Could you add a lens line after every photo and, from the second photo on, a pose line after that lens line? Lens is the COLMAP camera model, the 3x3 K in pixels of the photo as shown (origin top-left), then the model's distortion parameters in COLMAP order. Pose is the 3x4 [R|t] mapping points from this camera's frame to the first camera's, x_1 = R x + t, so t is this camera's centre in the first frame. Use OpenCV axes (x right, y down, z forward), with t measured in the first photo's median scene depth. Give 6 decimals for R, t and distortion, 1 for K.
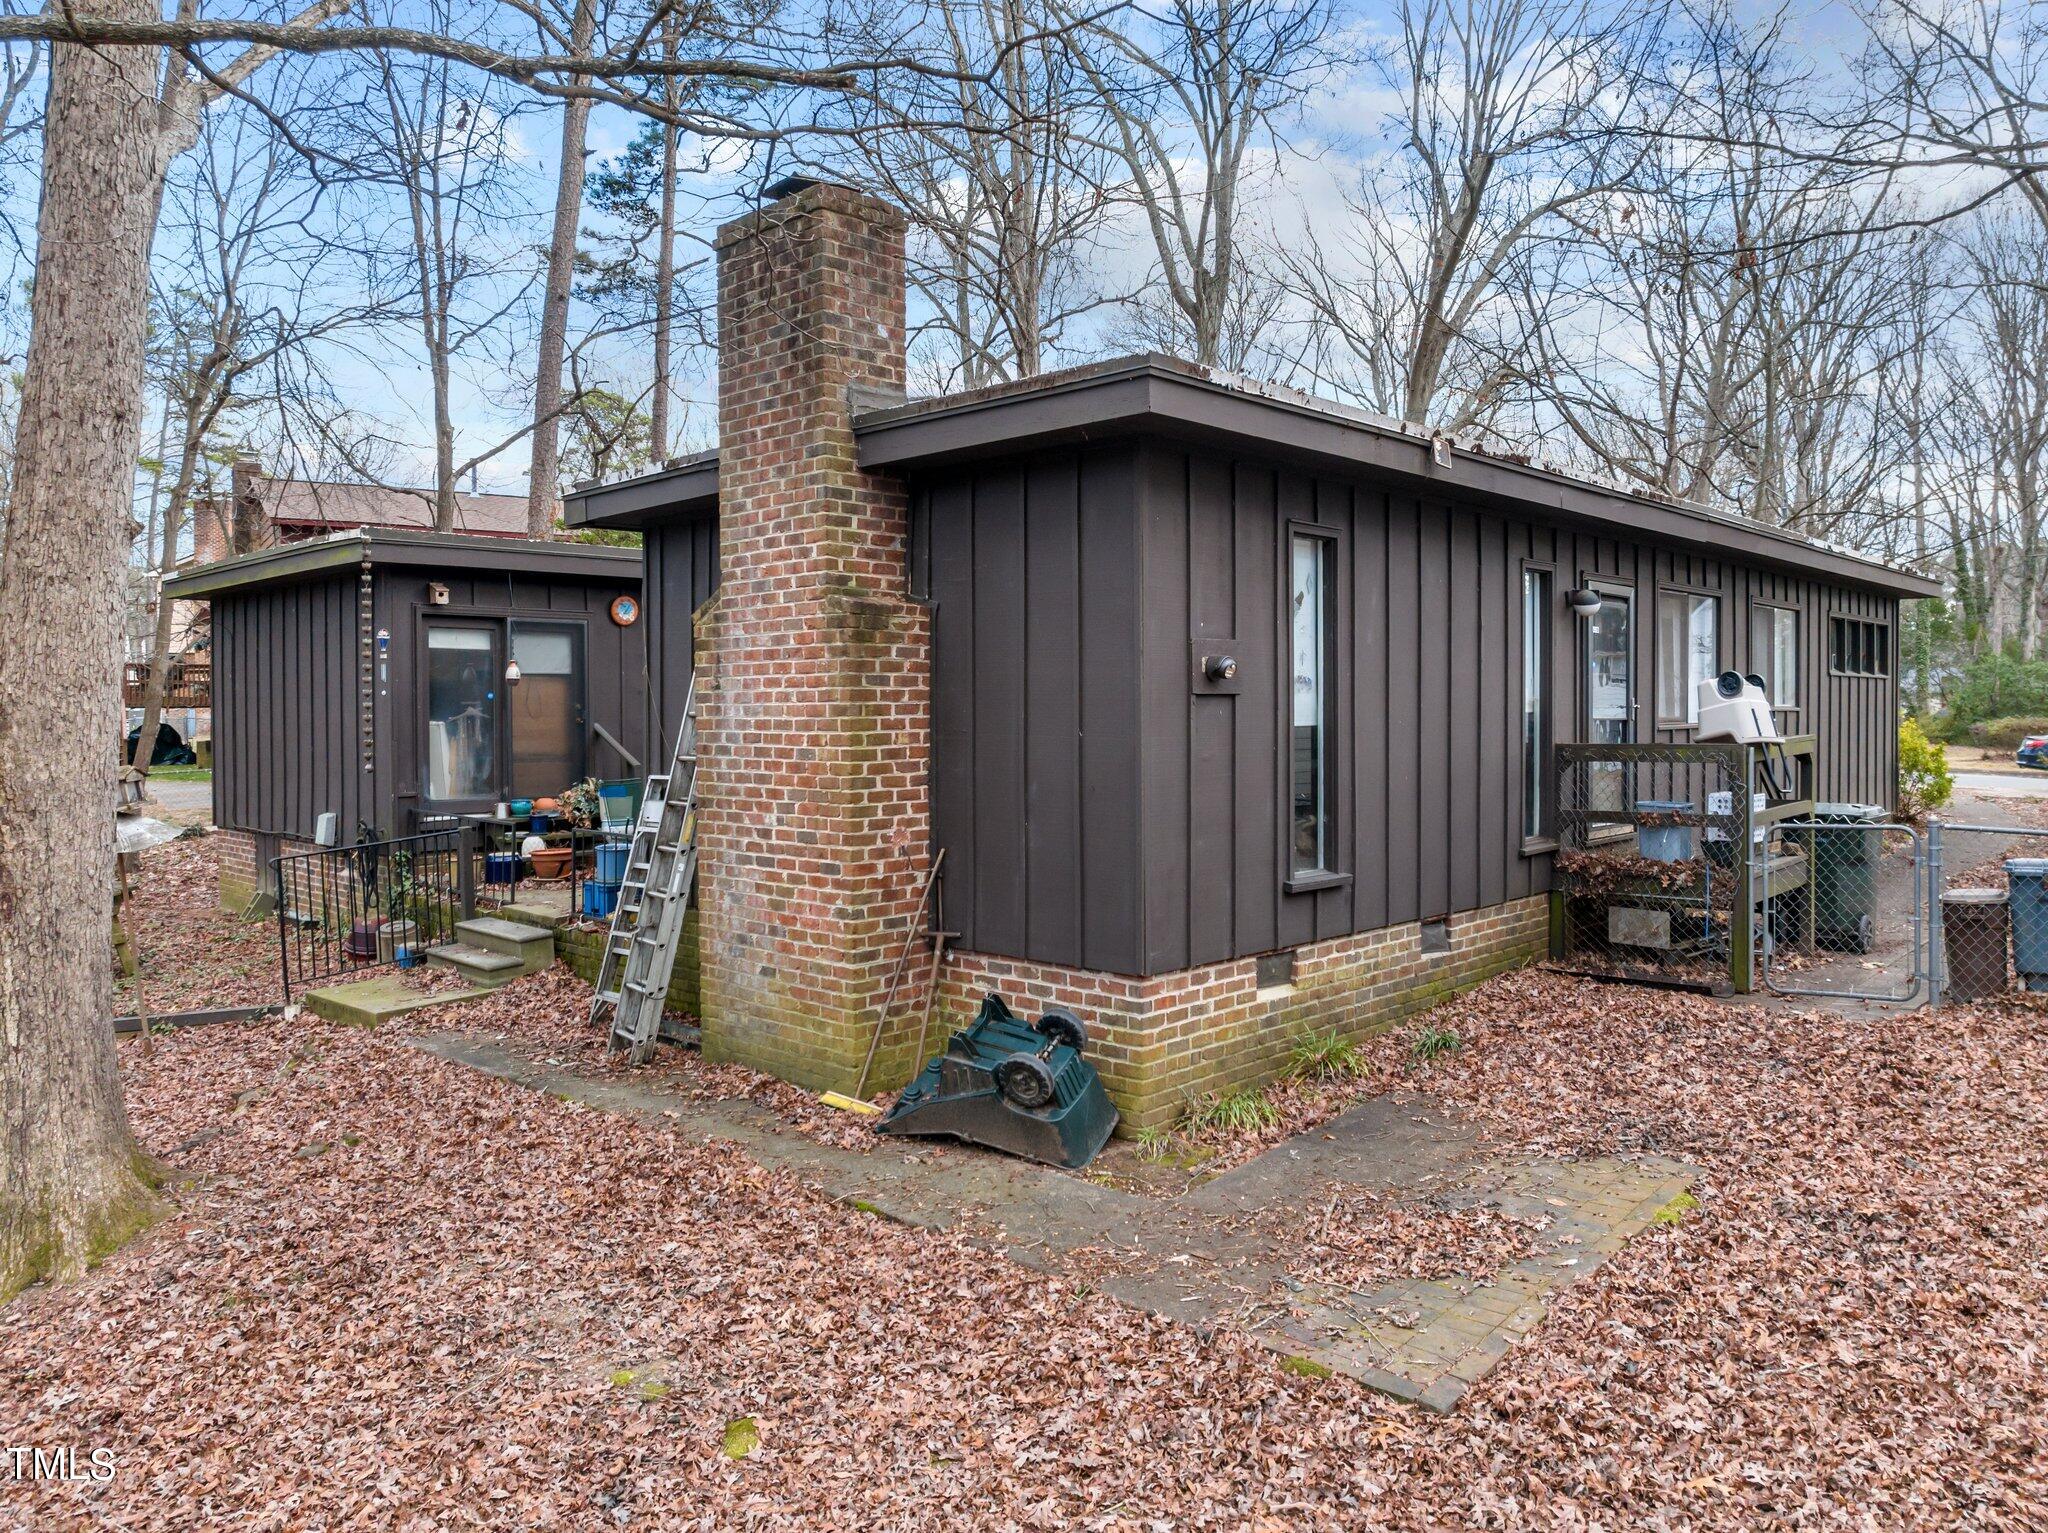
lens RADIAL K [[1439.5, 0, 1018.8], [0, 1439.5, 746.6], [0, 0, 1]] dist [-0.014639, 0.005159]
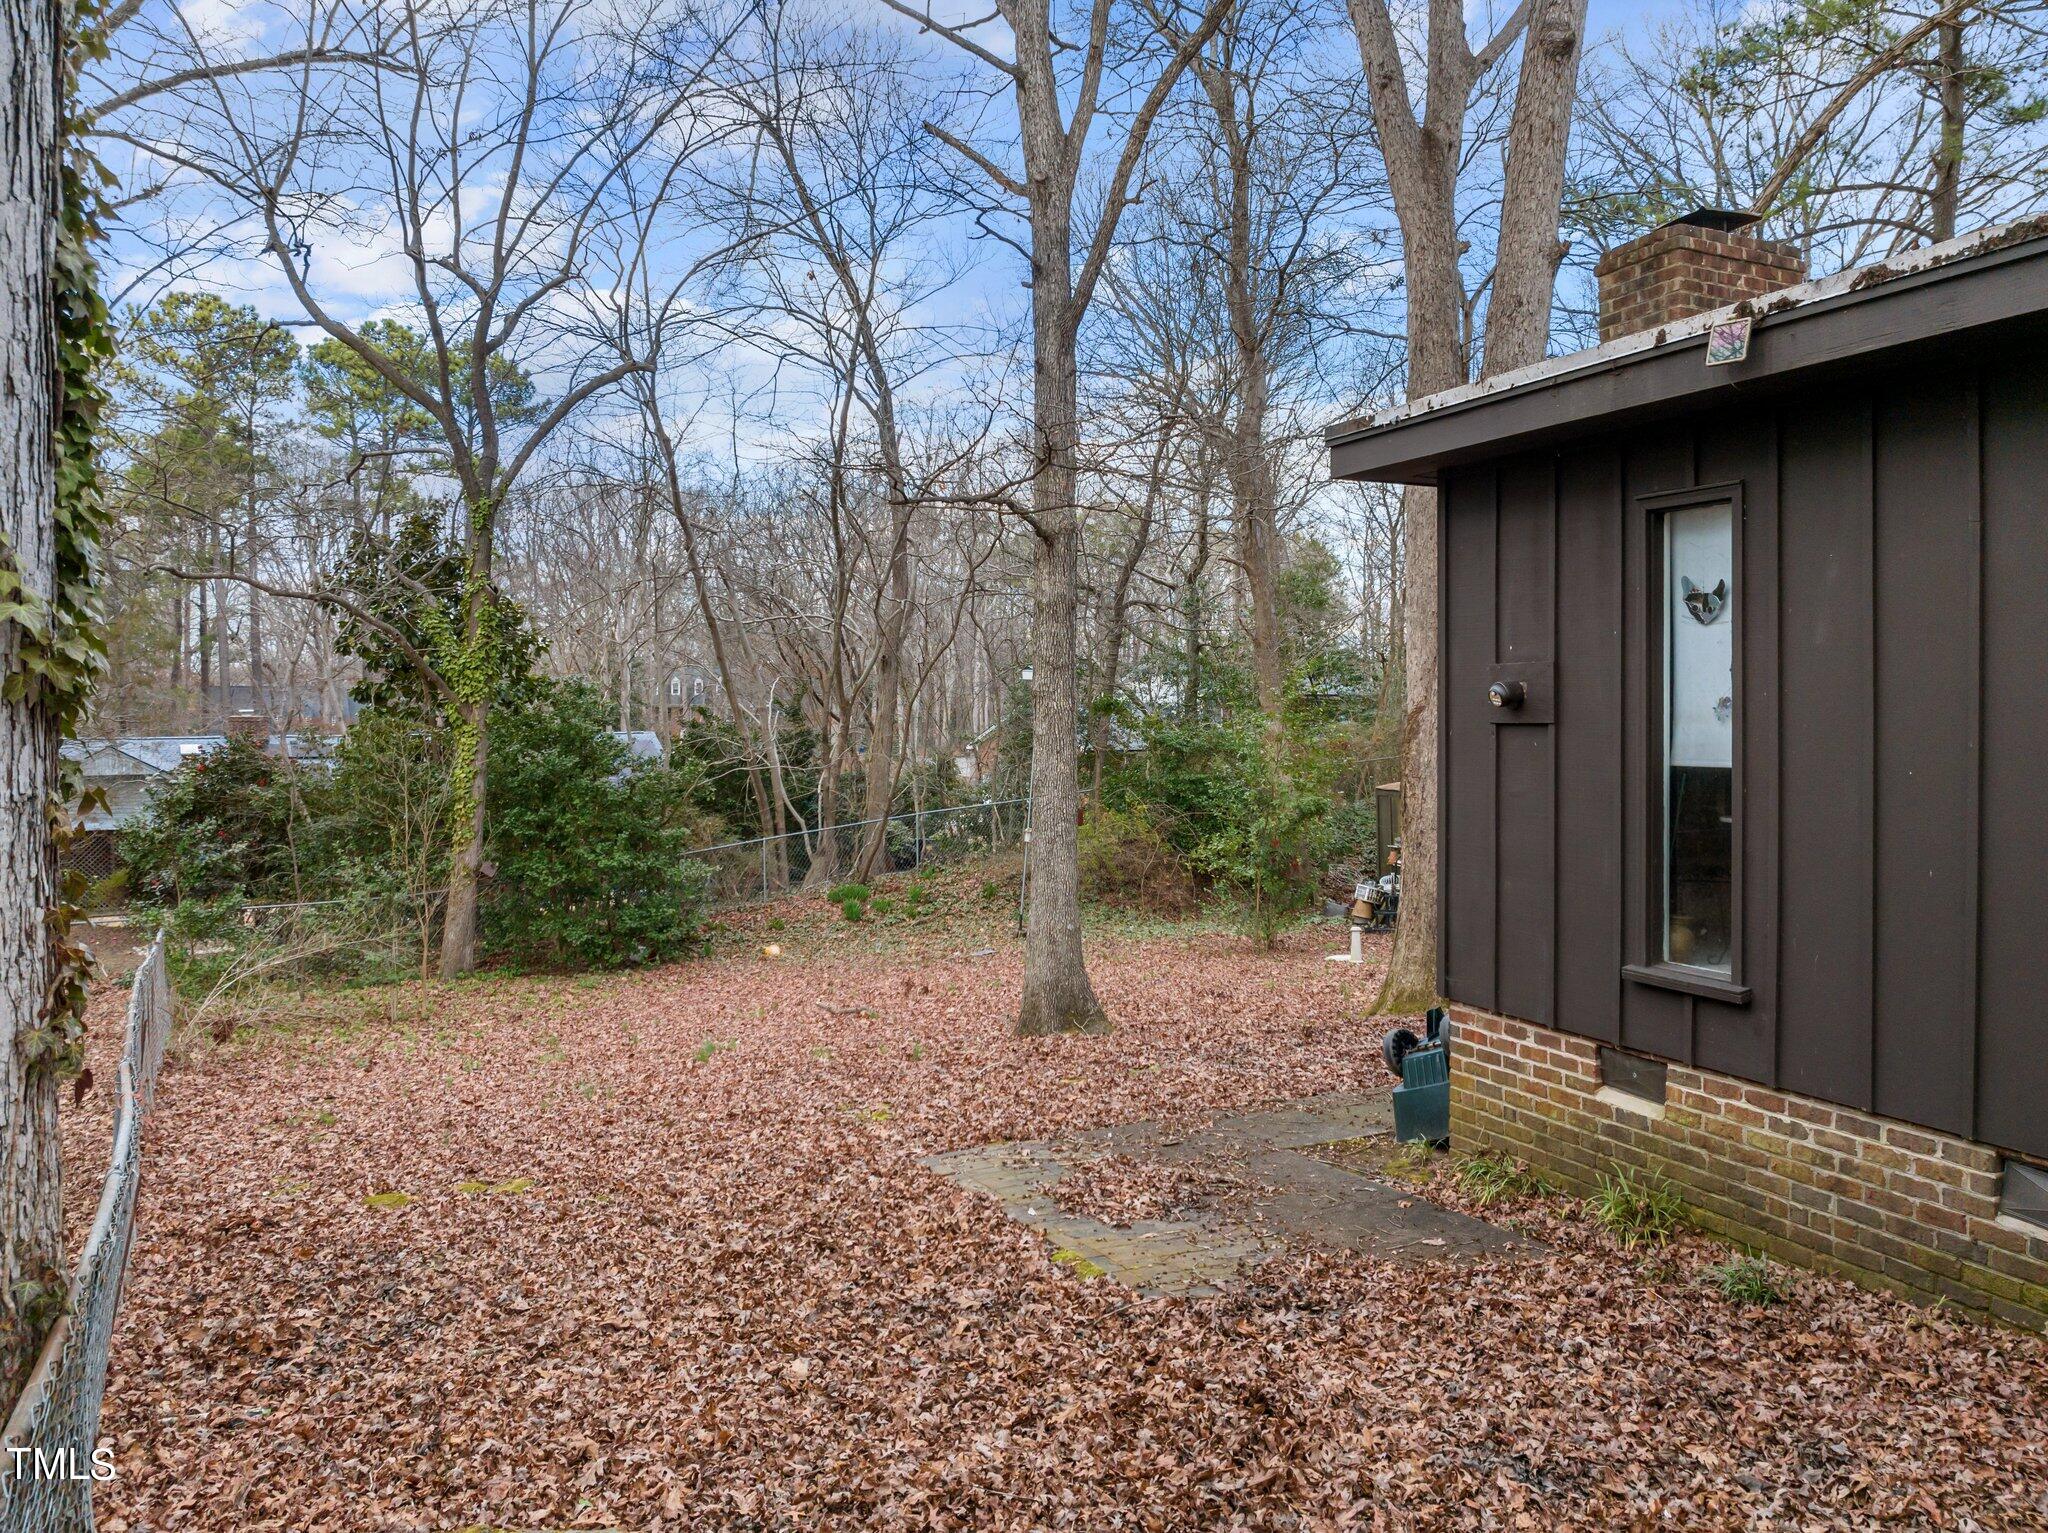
lens RADIAL K [[1422.5, 0, 1021.9], [0, 1422.5, 754.2], [0, 0, 1]] dist [-0.033018, -0.003233]
pose [[-0.361083, 0.035186, -0.931870, 0.901019], [-0.016612, 0.998887, 0.044154, -0.042306], [0.932386, 0.031424, -0.360097, 0.858408]]
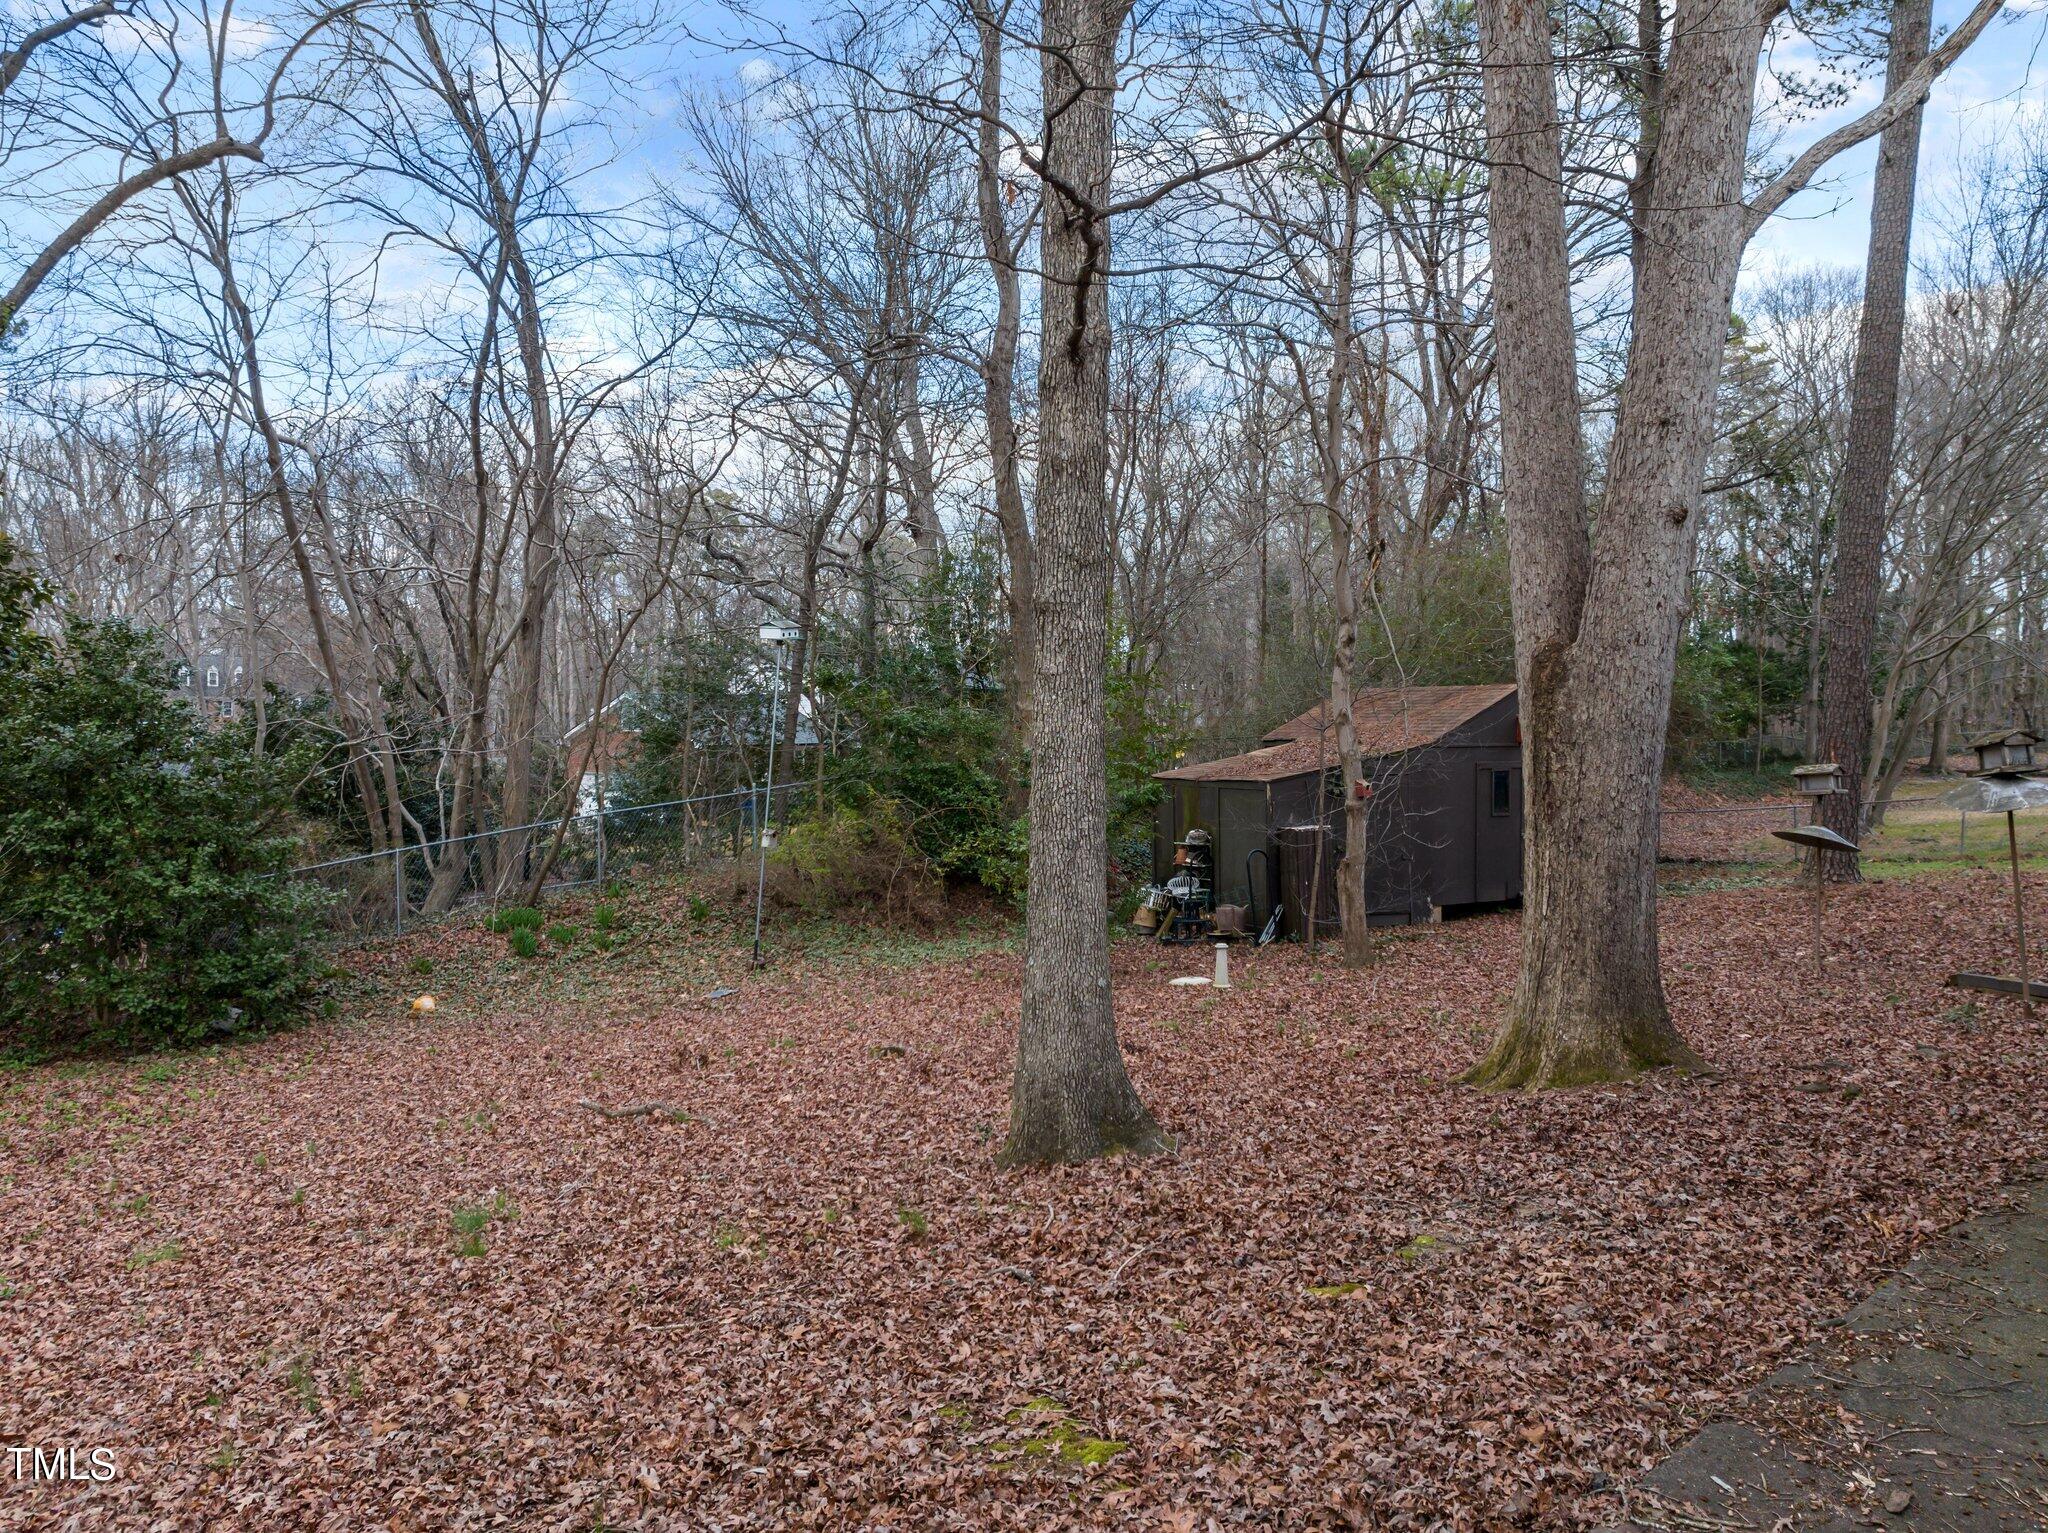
lens RADIAL K [[1436.8, 0, 1024.5], [0, 1436.8, 771.8], [0, 0, 1]] dist [-0.039736, 0.006525]
pose [[-0.069076, 0.047216, -0.996493, 0.485576], [-0.027085, 0.998422, 0.049185, 0.015071], [0.997244, 0.030387, -0.067688, 0.431496]]
